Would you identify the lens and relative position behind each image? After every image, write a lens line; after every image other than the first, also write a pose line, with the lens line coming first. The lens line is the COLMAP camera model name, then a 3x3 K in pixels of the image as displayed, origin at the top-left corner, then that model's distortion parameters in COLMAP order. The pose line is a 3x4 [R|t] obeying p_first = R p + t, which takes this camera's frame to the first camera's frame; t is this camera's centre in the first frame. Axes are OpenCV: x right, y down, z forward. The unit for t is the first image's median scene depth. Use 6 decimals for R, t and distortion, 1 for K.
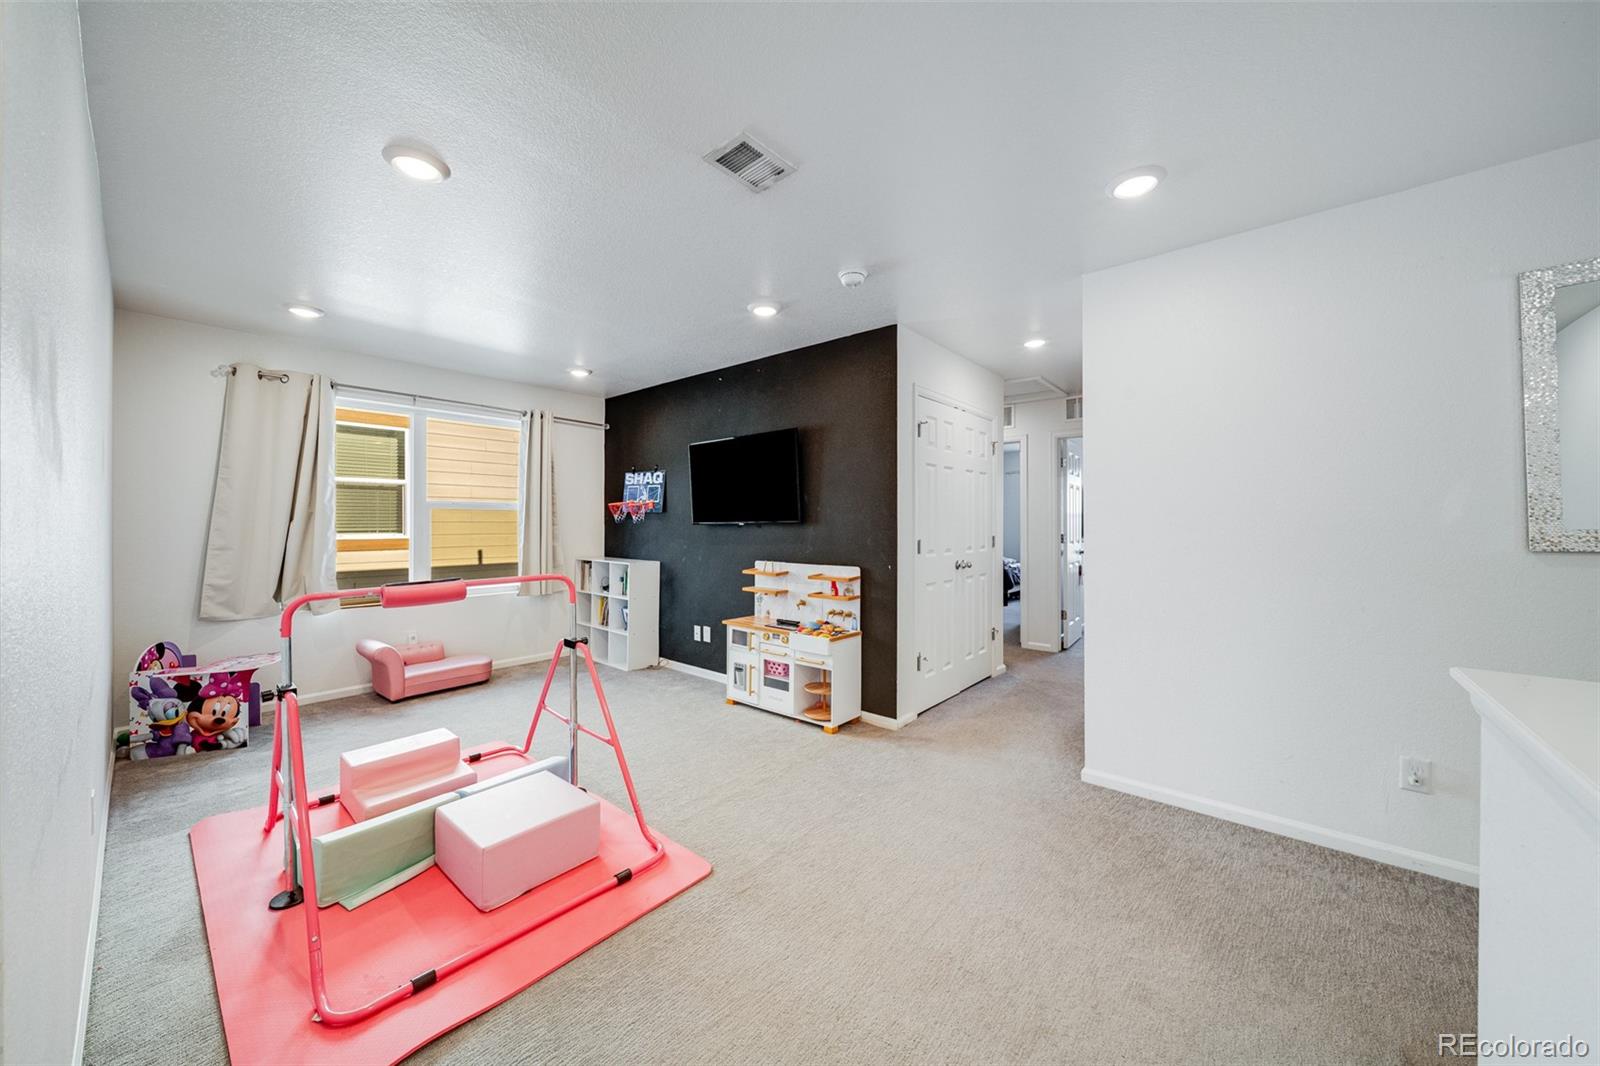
lens RADIAL K [[557.5, 0, 802.7], [0, 557.5, 529.3], [0, 0, 1]] dist [-0.001094, -0.000080]
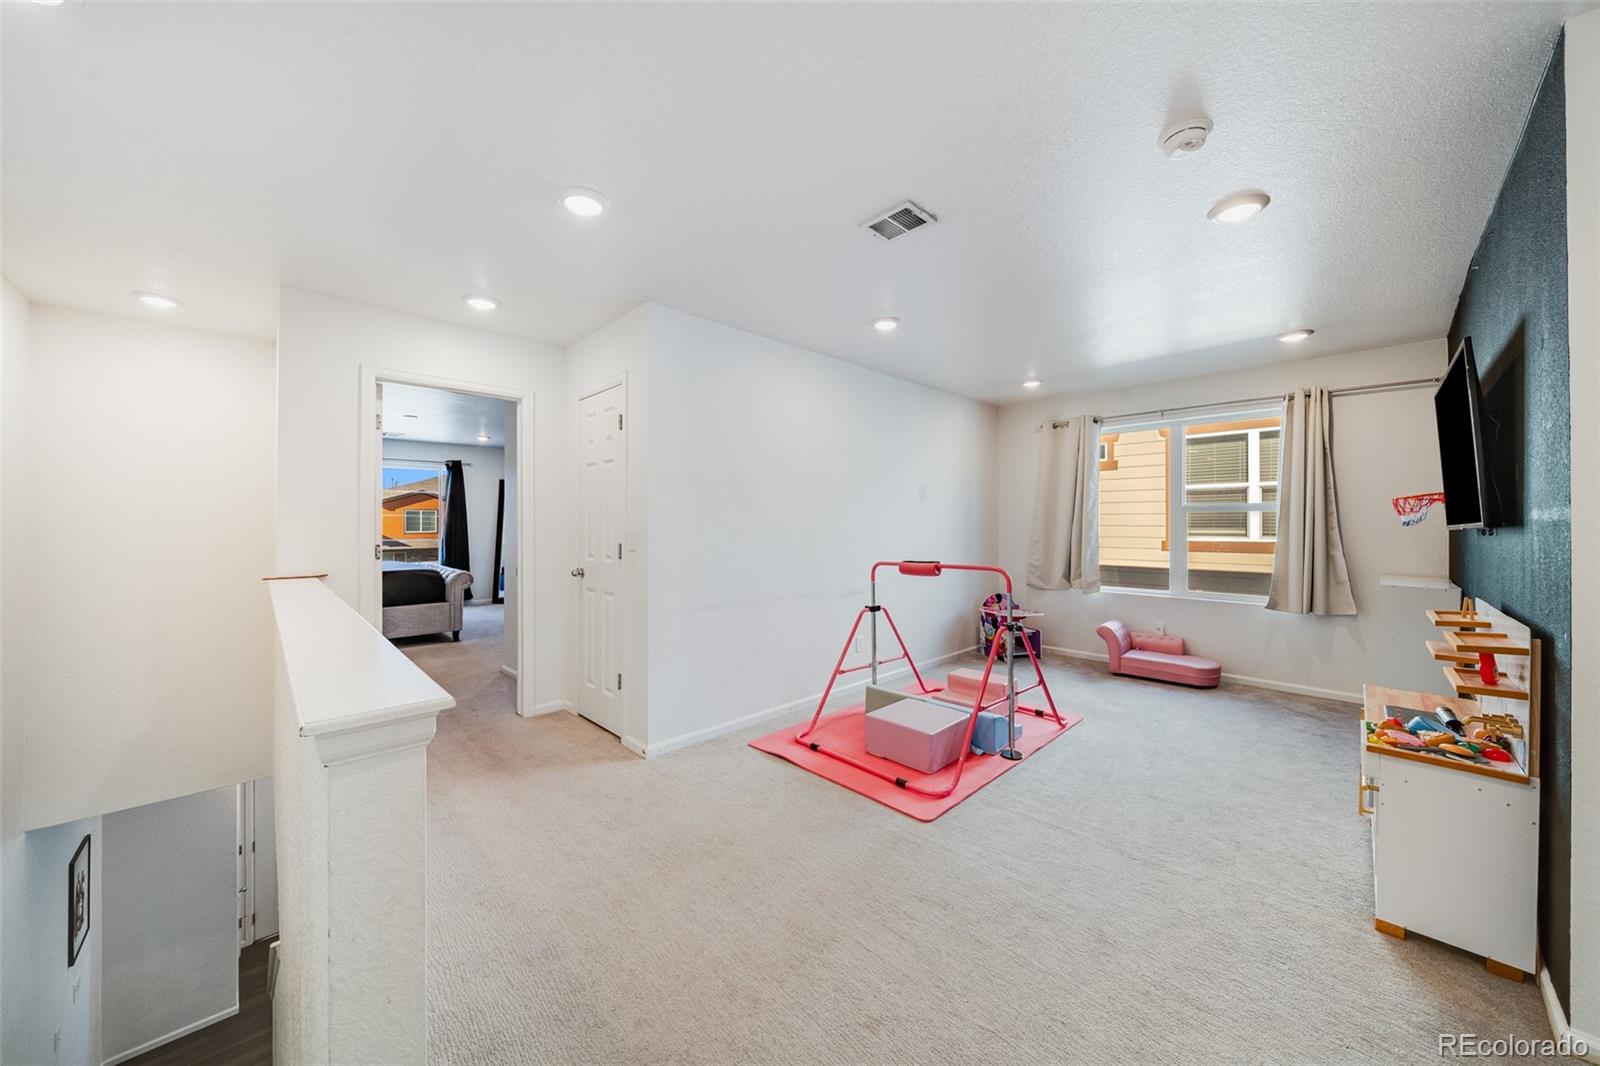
lens RADIAL K [[557.5, 0, 802.7], [0, 557.5, 529.3], [0, 0, 1]] dist [-0.001094, -0.000080]
pose [[-0.091048, 0.004973, -0.995834, 0.543700], [-0.013604, 0.999888, 0.006237, -0.001830], [0.995754, 0.014115, -0.090970, 0.447769]]
